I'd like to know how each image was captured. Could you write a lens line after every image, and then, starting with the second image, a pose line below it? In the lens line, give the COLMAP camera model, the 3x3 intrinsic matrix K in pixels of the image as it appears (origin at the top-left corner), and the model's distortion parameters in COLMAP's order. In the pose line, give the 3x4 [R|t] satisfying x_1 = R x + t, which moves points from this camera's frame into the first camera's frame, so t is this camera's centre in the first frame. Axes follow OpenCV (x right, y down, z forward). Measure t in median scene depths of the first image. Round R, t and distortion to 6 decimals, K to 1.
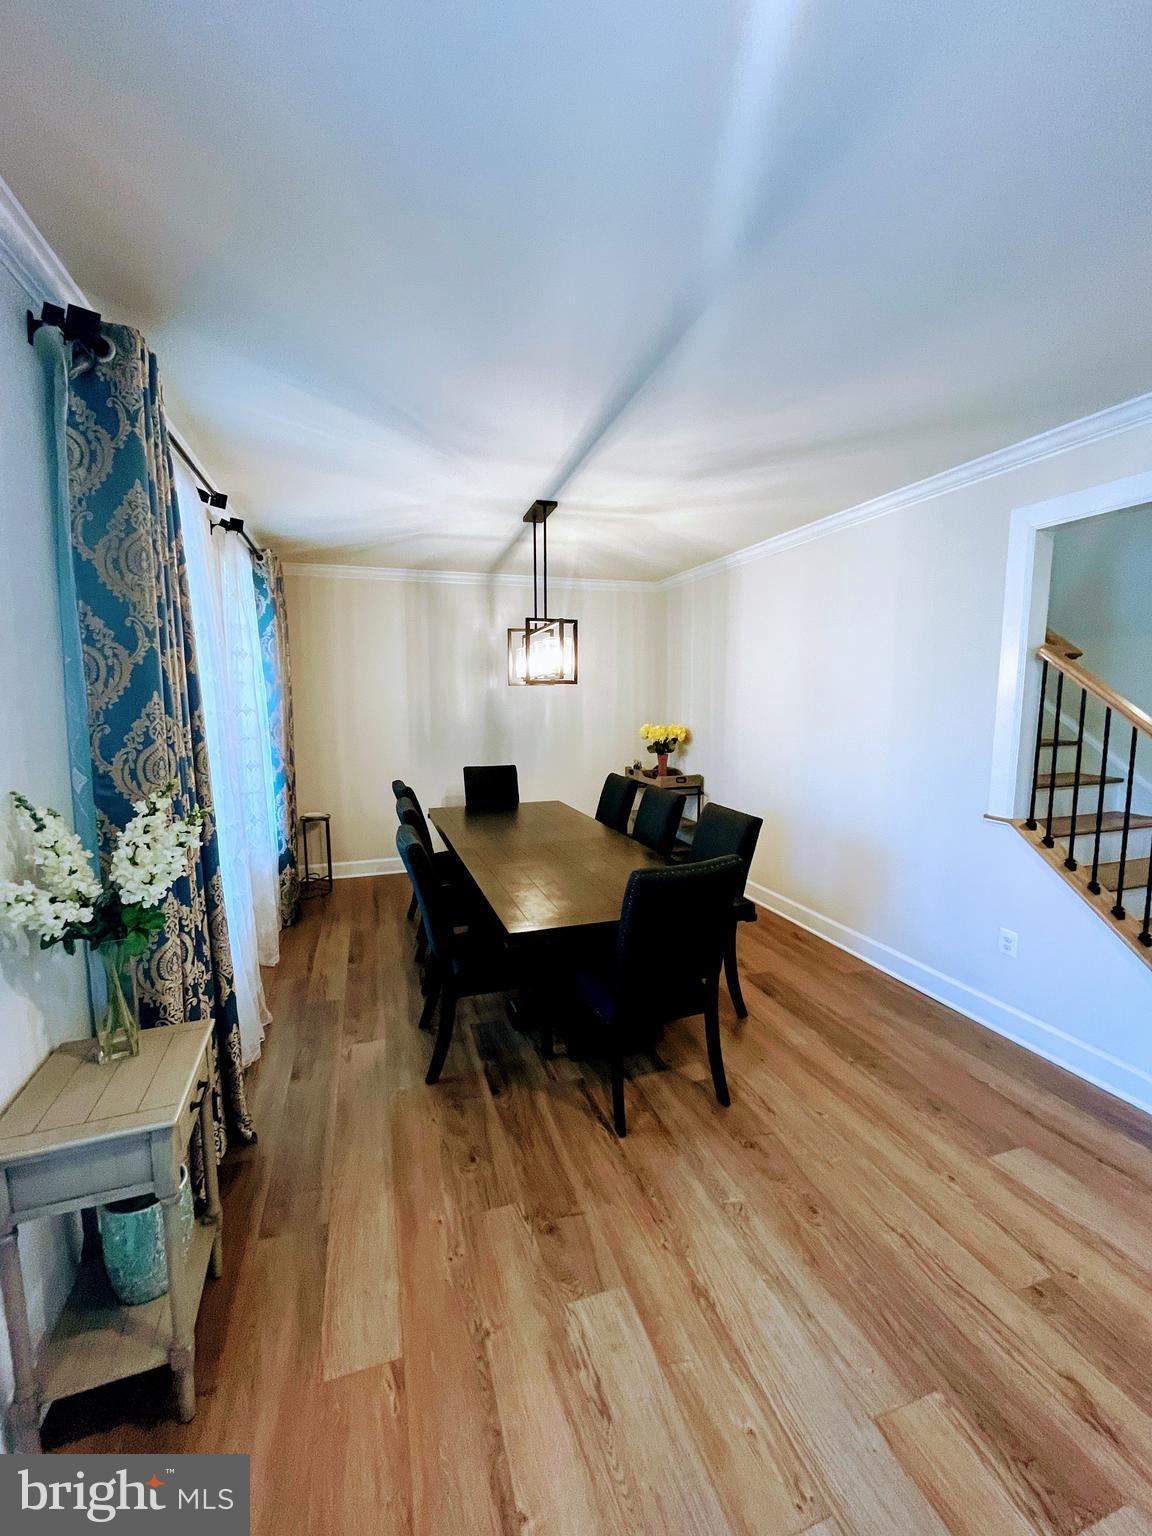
lens RADIAL K [[620.5, 0, 568.4], [0, 620.5, 766.6], [0, 0, 1]] dist [-0.010095, -0.000372]
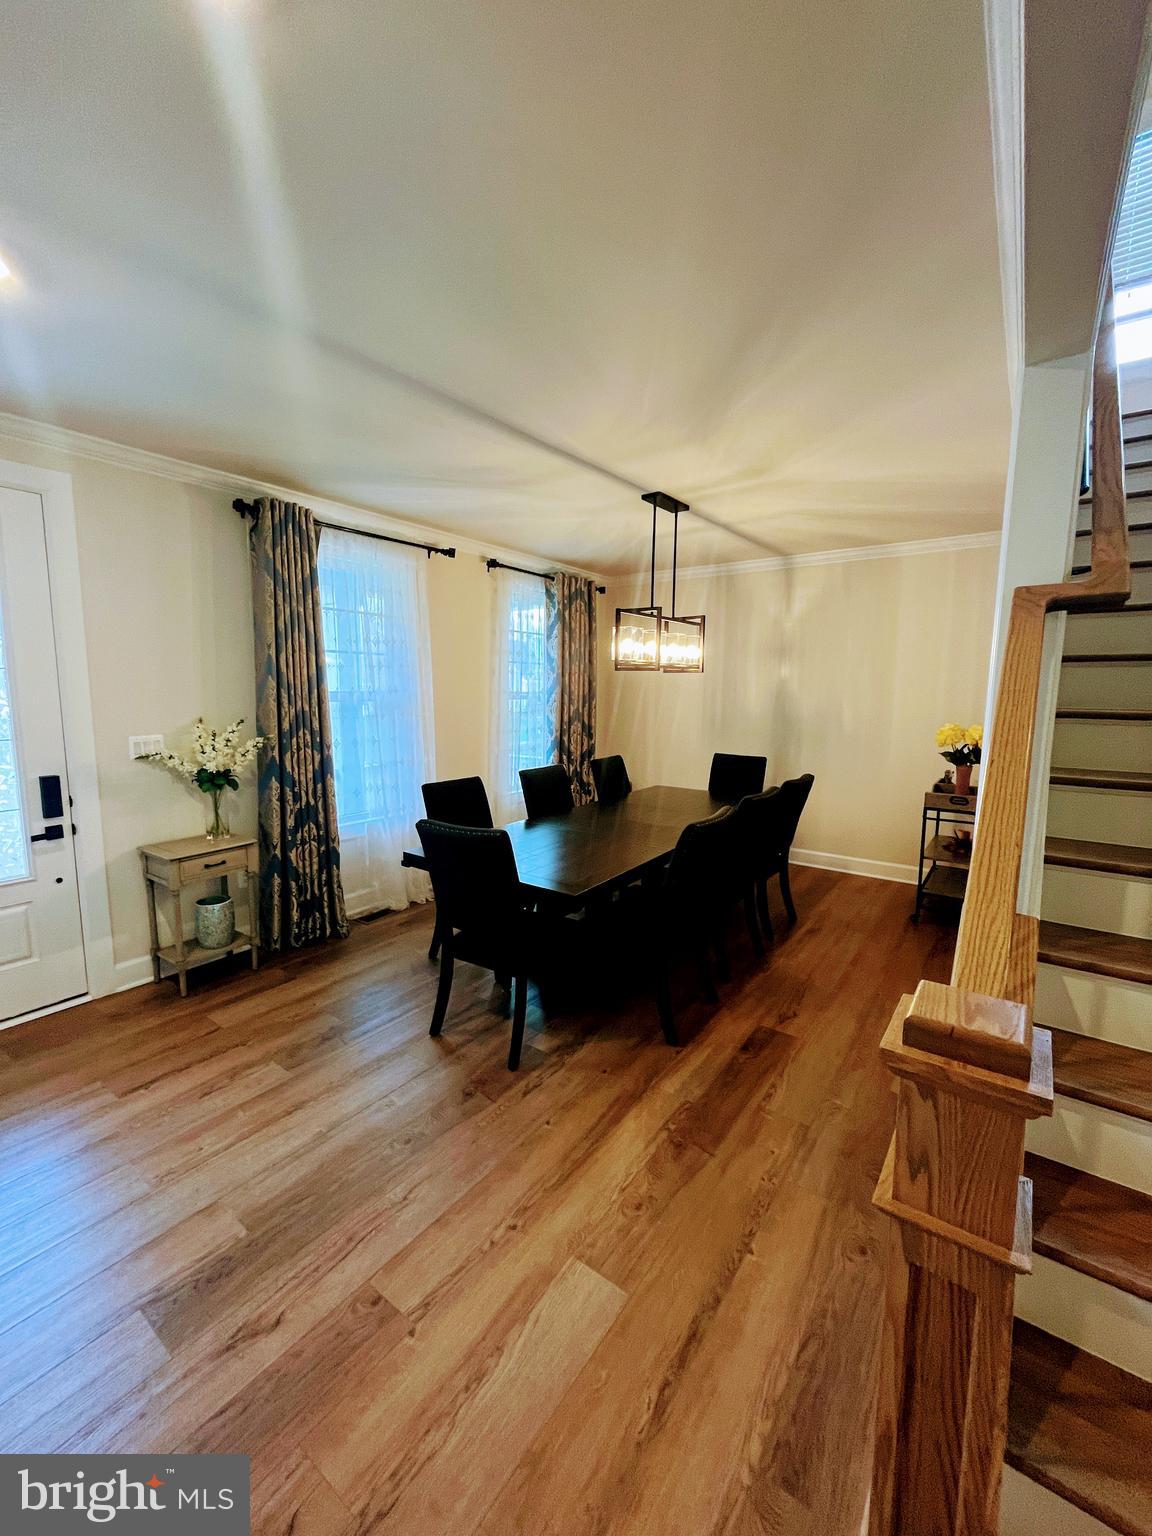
lens RADIAL K [[620.5, 0, 568.4], [0, 620.5, 766.6], [0, 0, 1]] dist [-0.010095, -0.000372]
pose [[0.582517, 0.113741, -0.804821, 1.195044], [-0.102935, 0.992512, 0.065764, -0.047446], [0.806274, 0.044536, 0.589863, 0.470659]]
